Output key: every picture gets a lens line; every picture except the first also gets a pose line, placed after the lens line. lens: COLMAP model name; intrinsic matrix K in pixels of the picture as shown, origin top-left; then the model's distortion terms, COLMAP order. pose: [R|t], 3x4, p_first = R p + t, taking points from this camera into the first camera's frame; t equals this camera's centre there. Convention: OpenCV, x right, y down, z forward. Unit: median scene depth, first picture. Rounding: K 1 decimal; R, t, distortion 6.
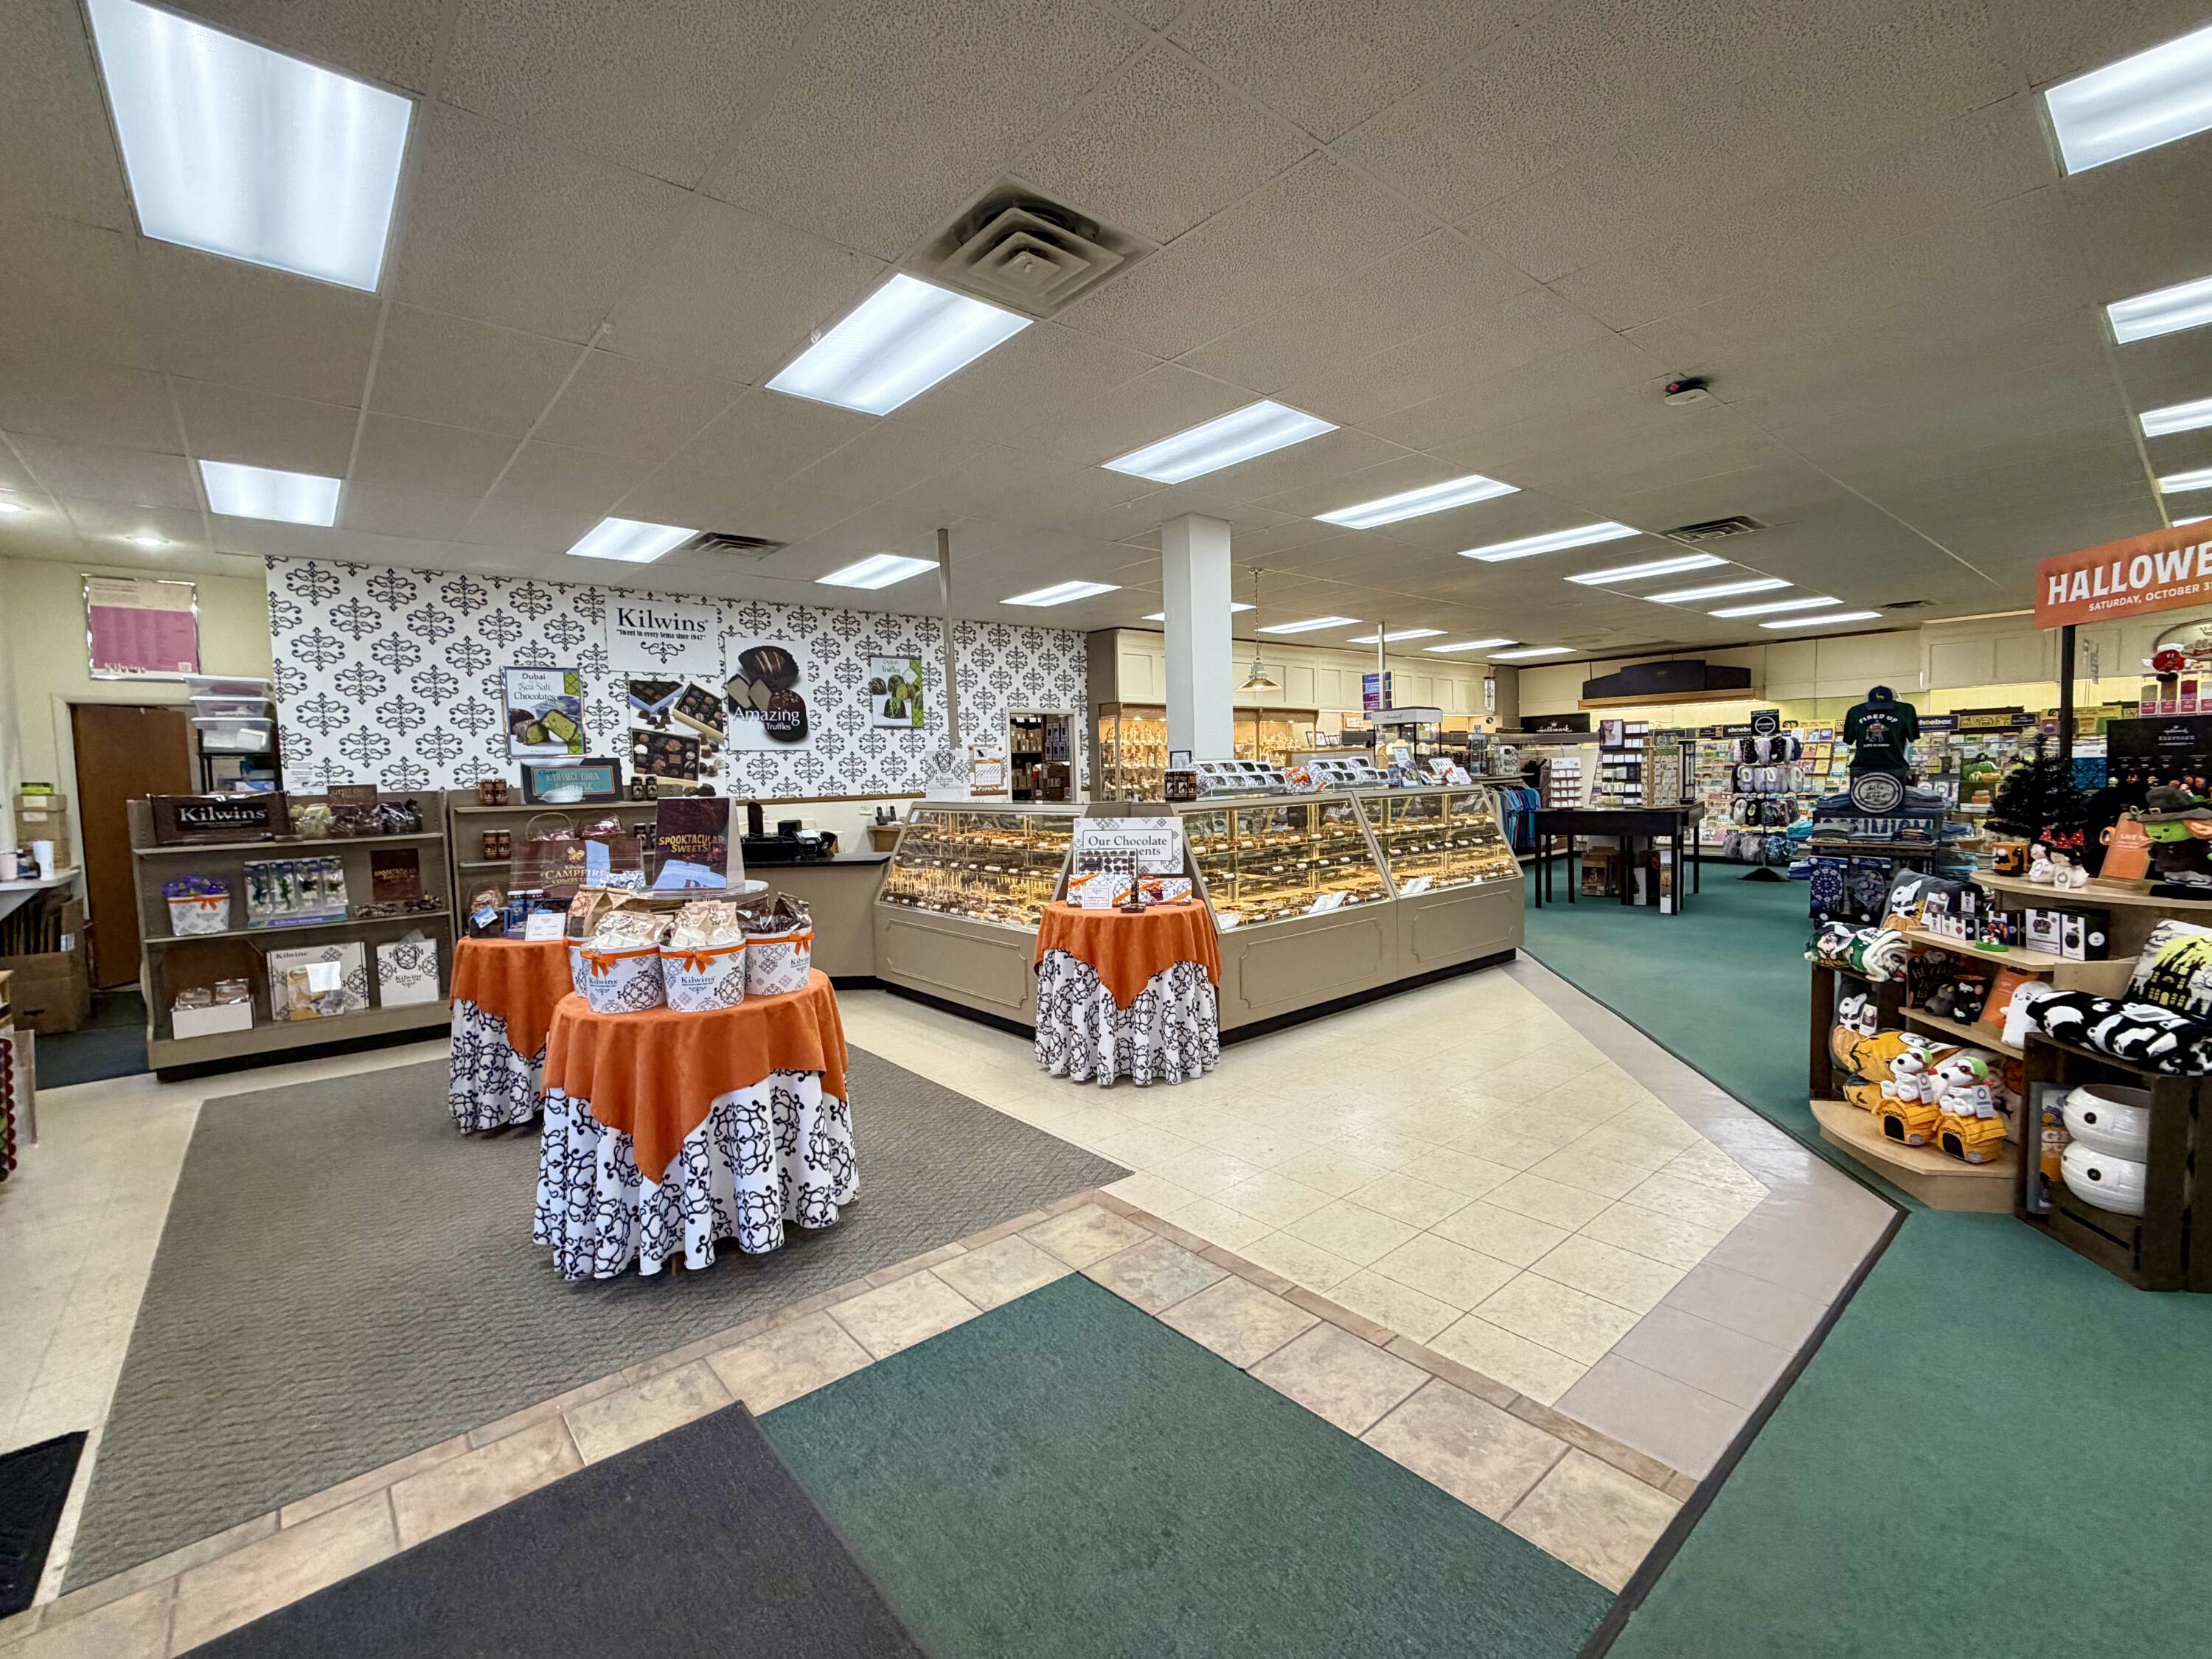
lens RADIAL K [[967.4, 0, 1106.0], [0, 967.4, 829.5], [0, 0, 1]] dist [-0.001956, -0.000379]
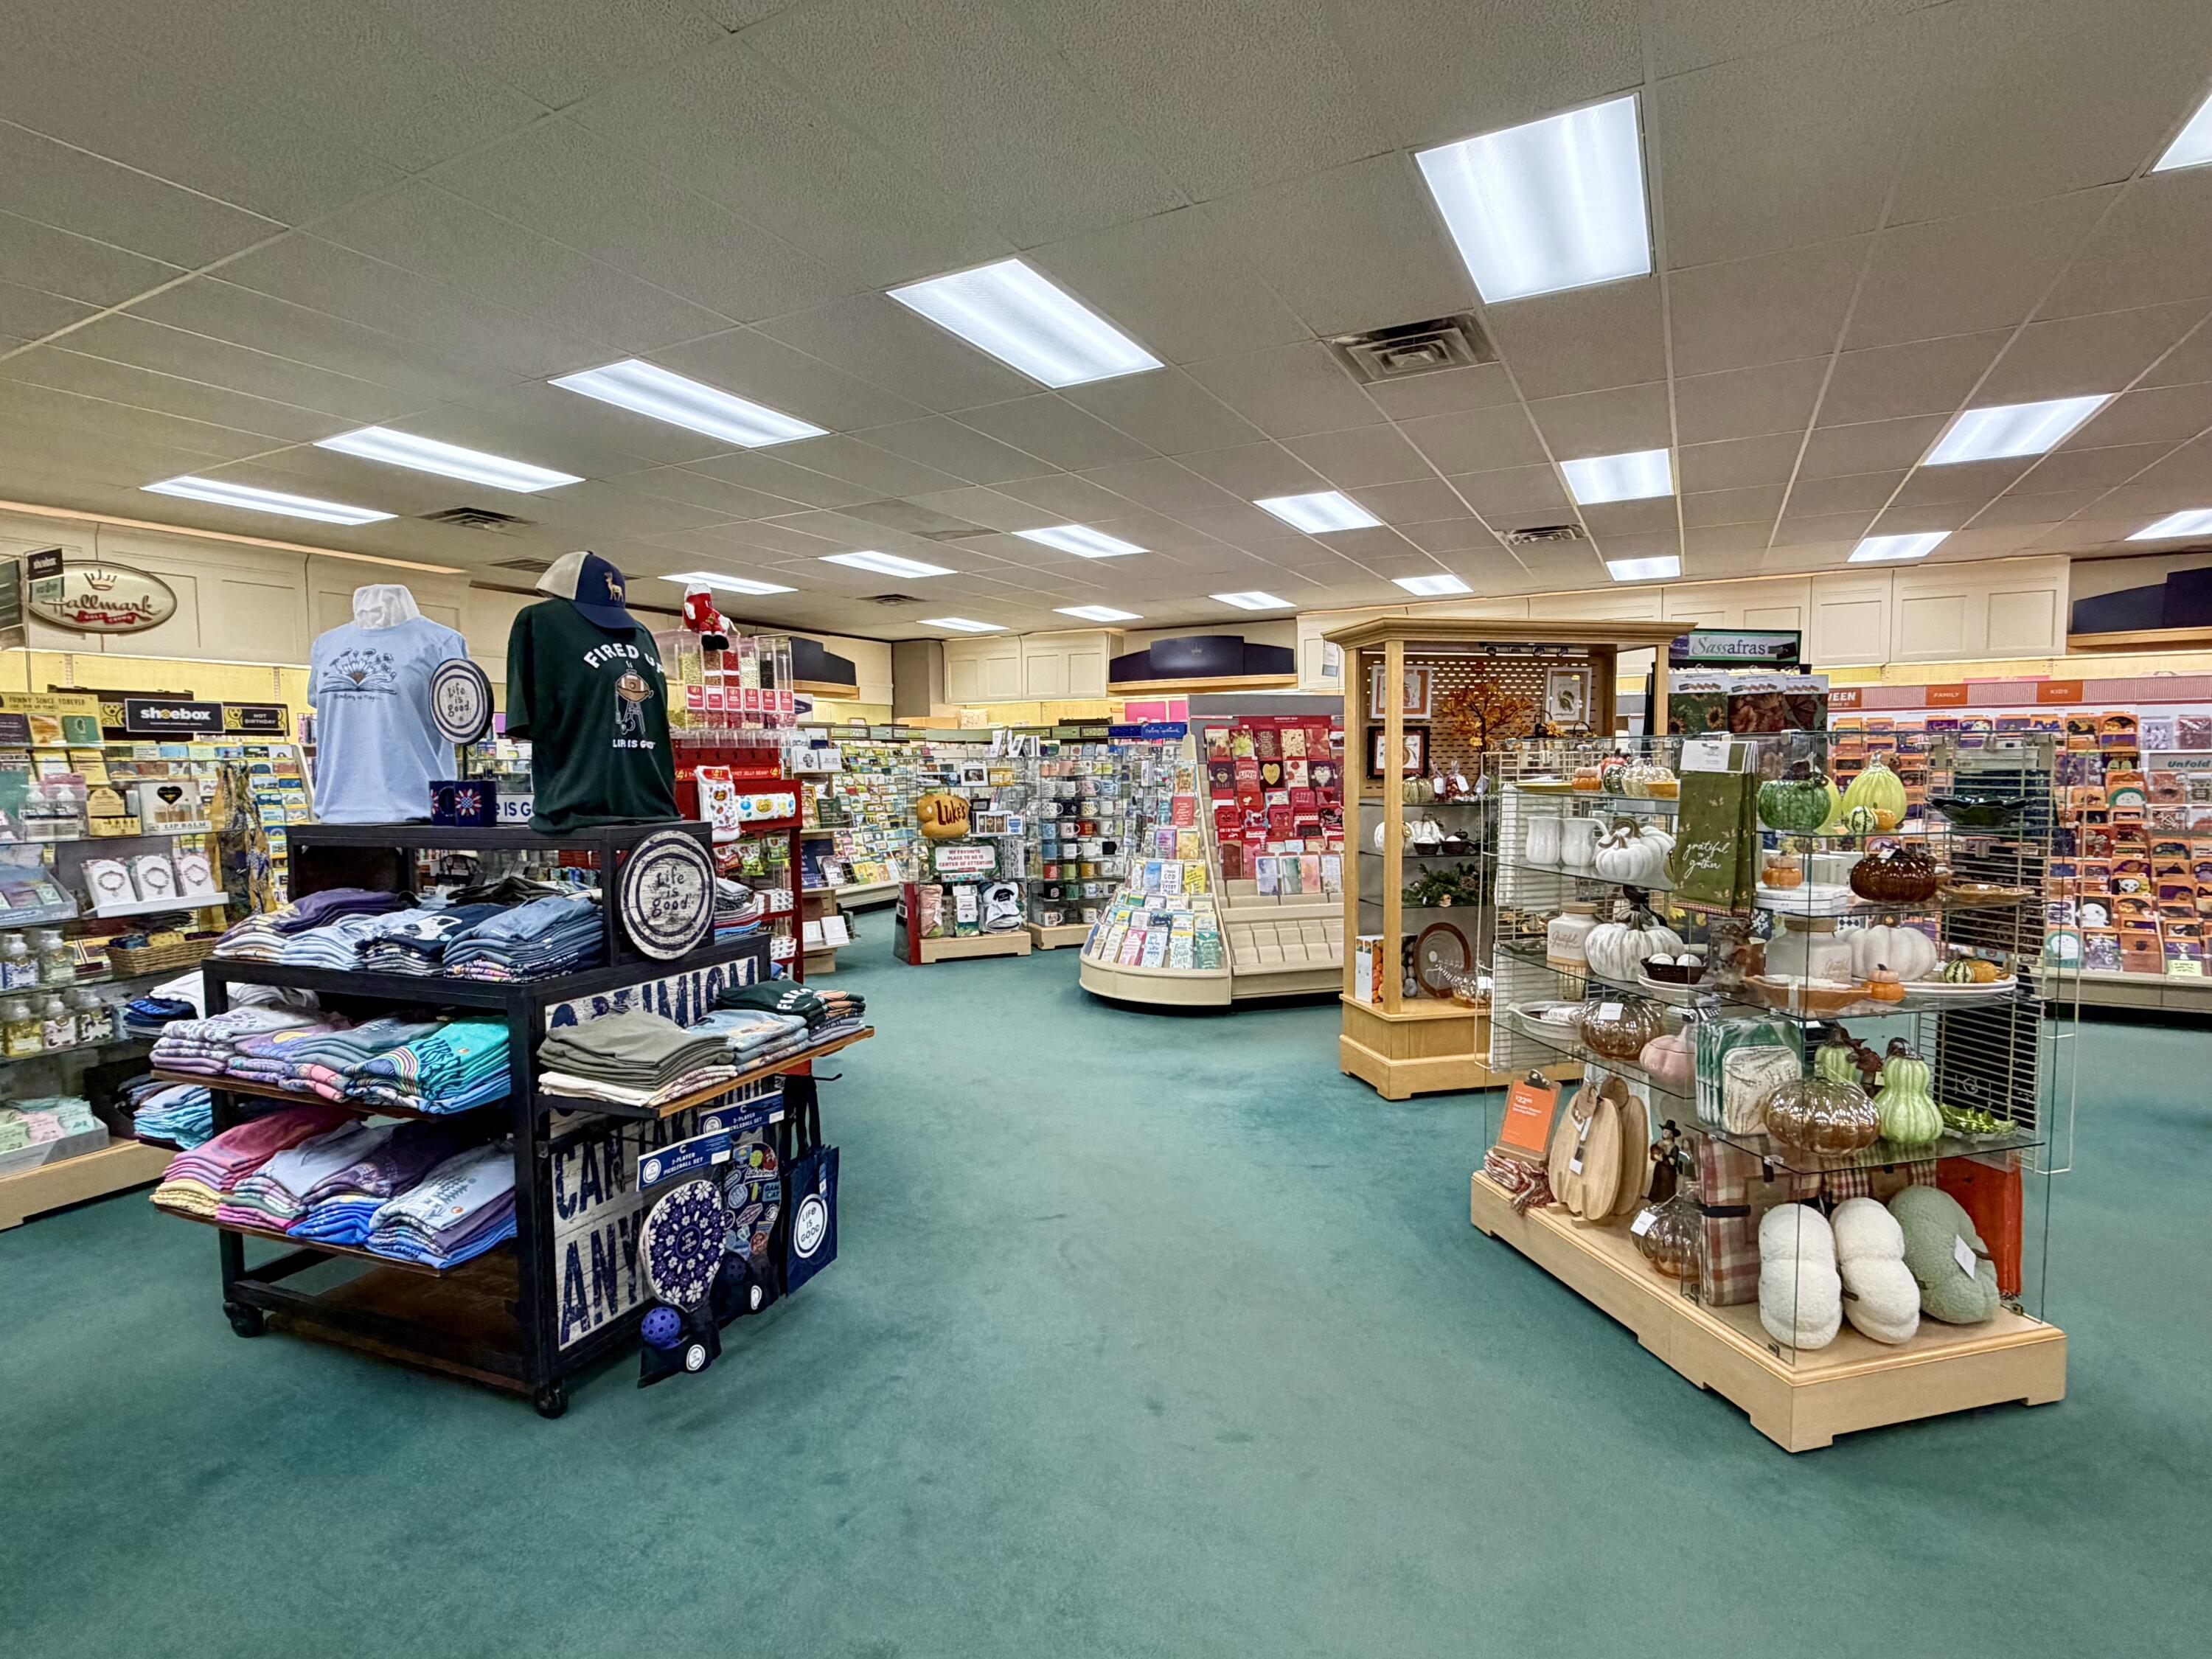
lens RADIAL K [[1117.0, 0, 1106.0], [0, 1117.0, 829.5], [0, 0, 1]] dist [0.000207, -0.000032]
pose [[-0.368978, -0.025973, 0.929075, 0.355635], [0.077743, 0.995244, 0.058698, -0.060527], [-0.926181, 0.093887, -0.365204, 0.868129]]
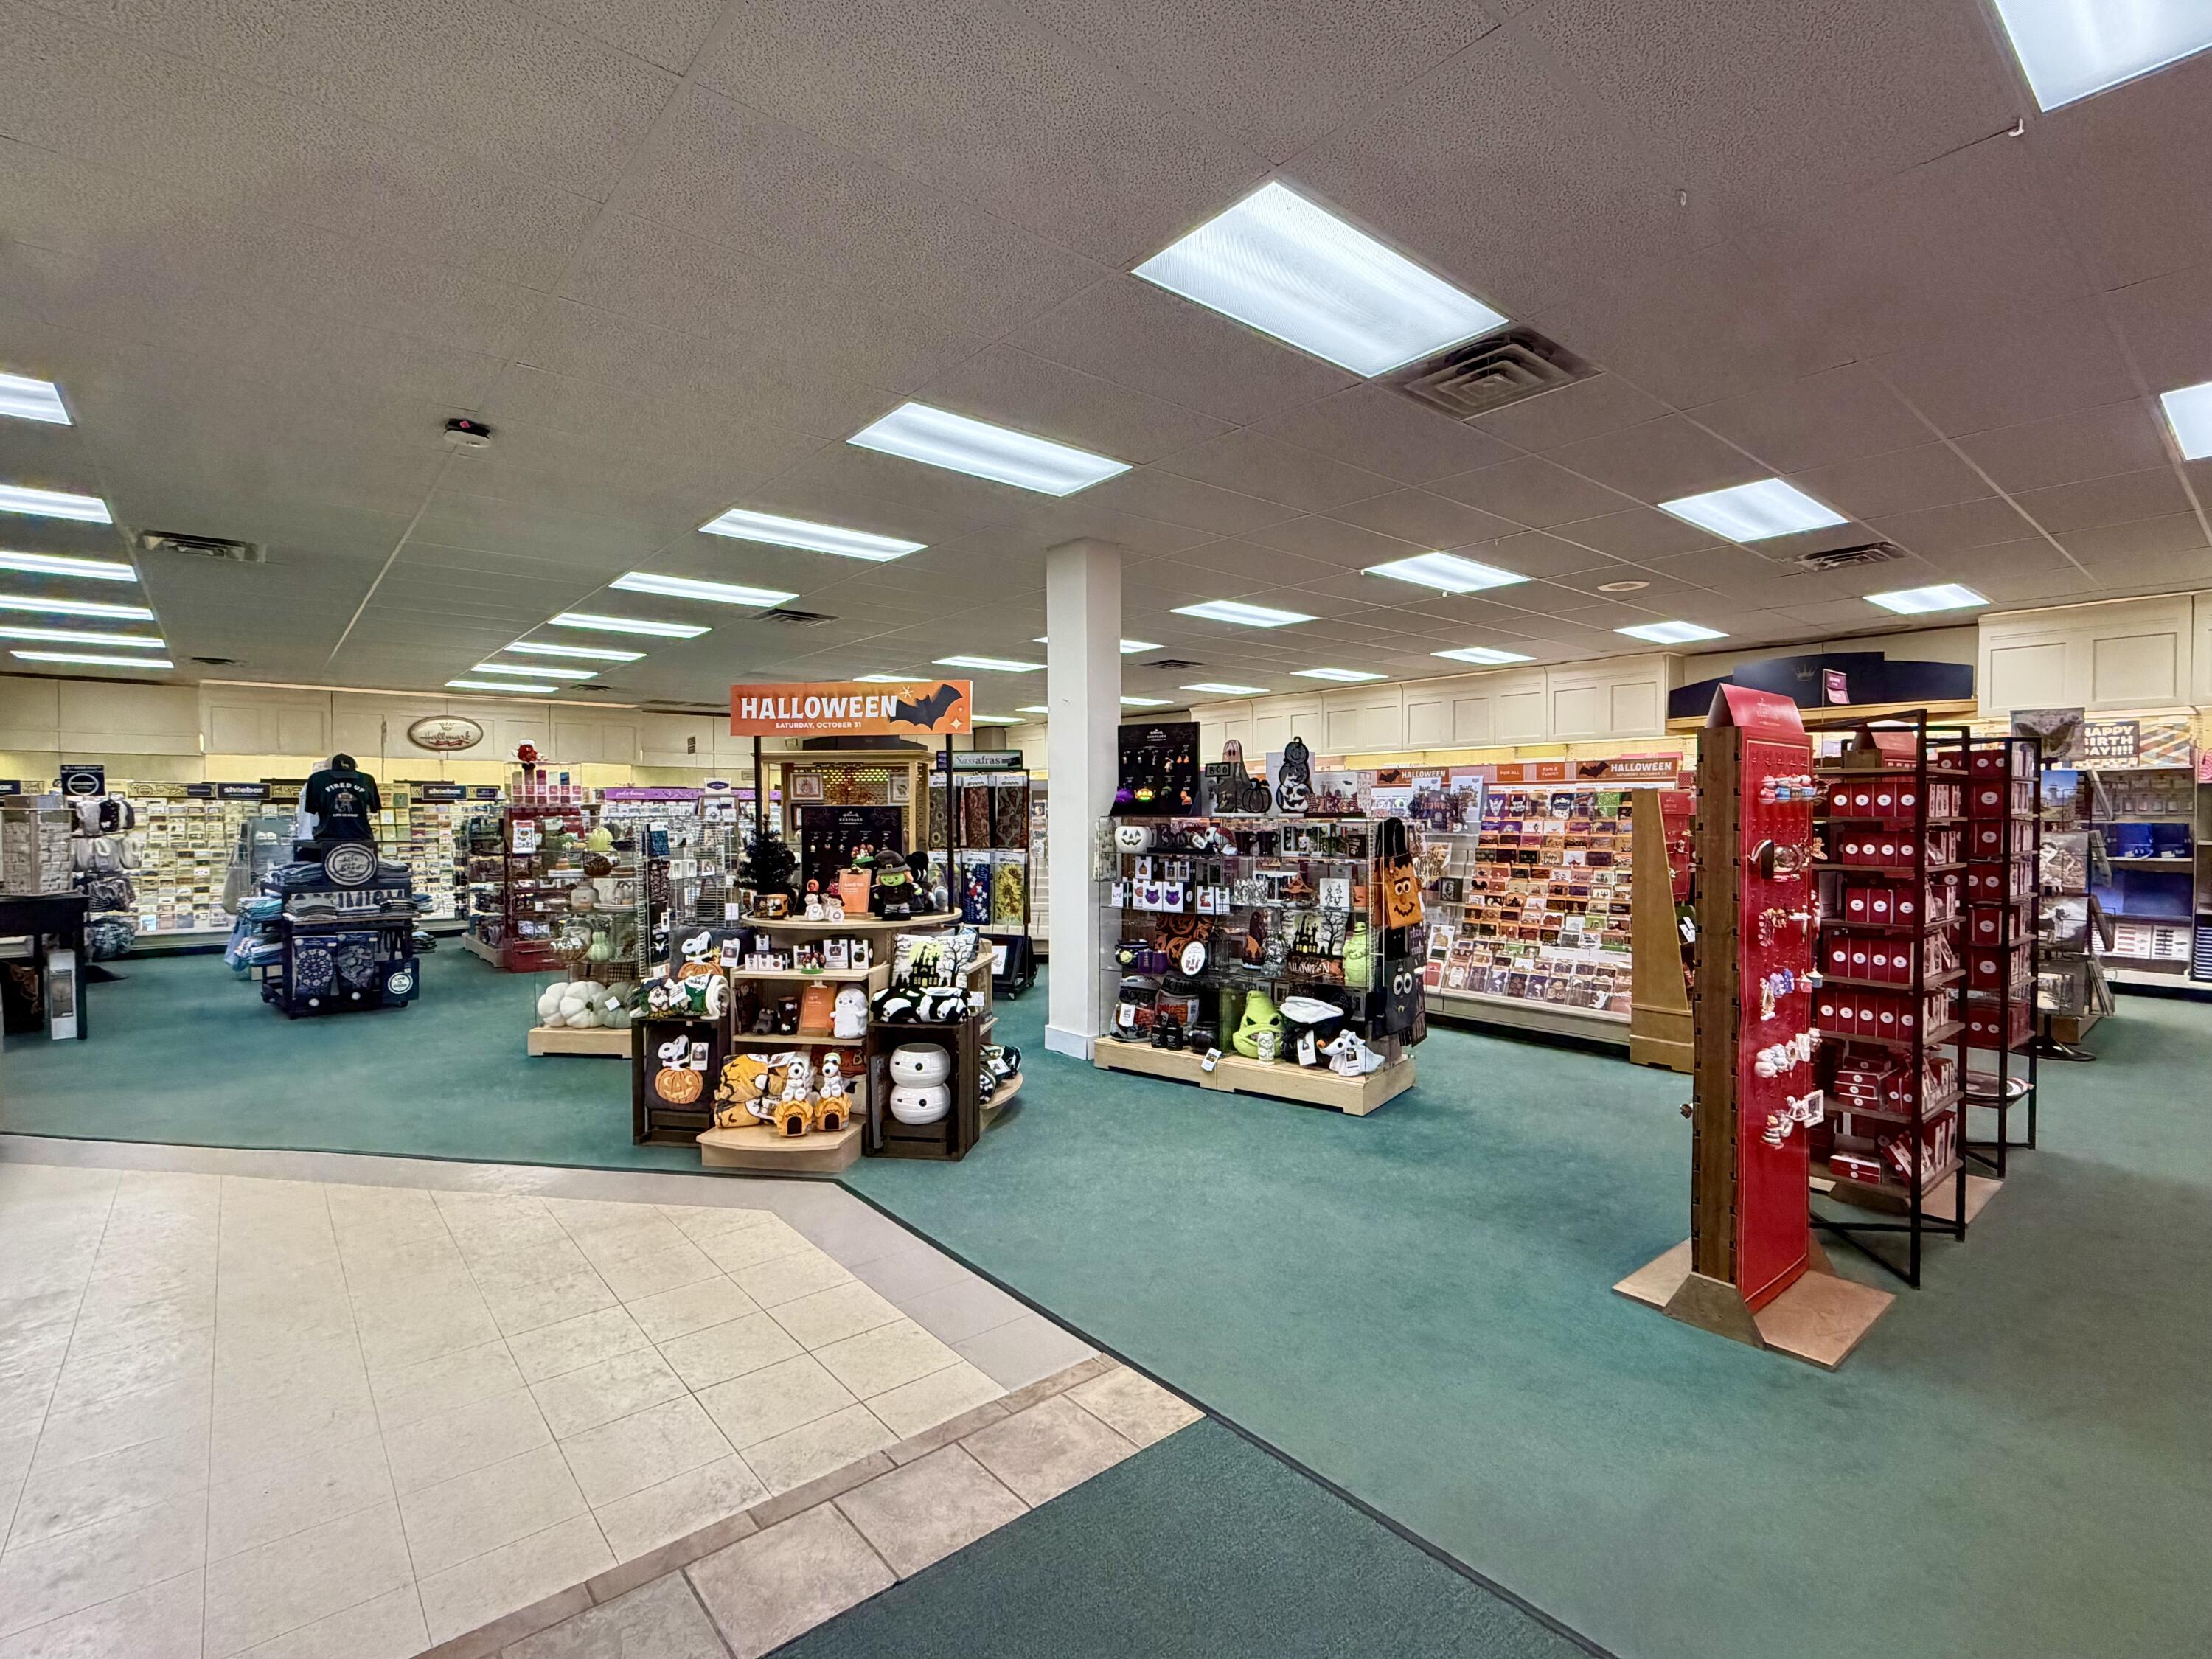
lens RADIAL K [[1033.6, 0, 1106.0], [0, 1033.6, 829.5], [0, 0, 1]] dist [-0.001700, -0.000604]
pose [[0.004096, 0.007653, 0.999962, -0.197301], [0.064158, 0.997908, -0.007900, -0.014414], [-0.997931, 0.064188, 0.003596, 0.212045]]
